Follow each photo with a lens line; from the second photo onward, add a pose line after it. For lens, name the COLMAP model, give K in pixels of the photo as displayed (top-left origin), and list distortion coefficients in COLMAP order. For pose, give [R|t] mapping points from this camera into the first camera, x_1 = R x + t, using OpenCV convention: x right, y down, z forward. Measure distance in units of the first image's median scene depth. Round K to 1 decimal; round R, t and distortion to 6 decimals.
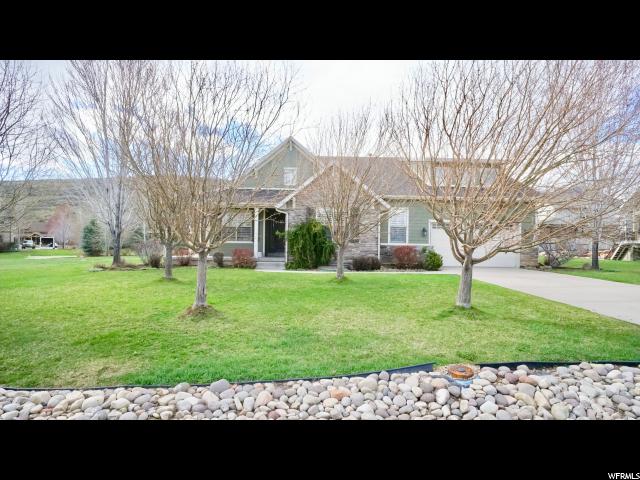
lens RADIAL K [[340.1, 0, 320.0], [0, 340.1, 240.0], [0, 0, 1]] dist [-0.035873, -0.000058]
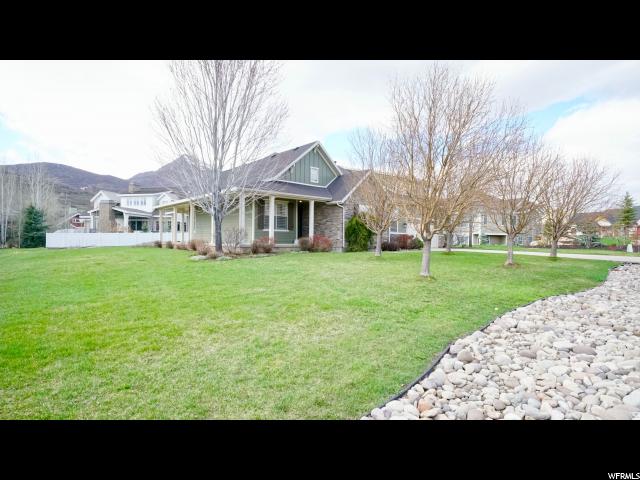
lens RADIAL K [[340.1, 0, 320.0], [0, 340.1, 240.0], [0, 0, 1]] dist [-0.035873, -0.000058]
pose [[0.758459, -0.007416, 0.651678, -0.972516], [-0.005248, 0.999833, 0.017486, 0.019392], [-0.651699, -0.016683, 0.758294, 0.112215]]
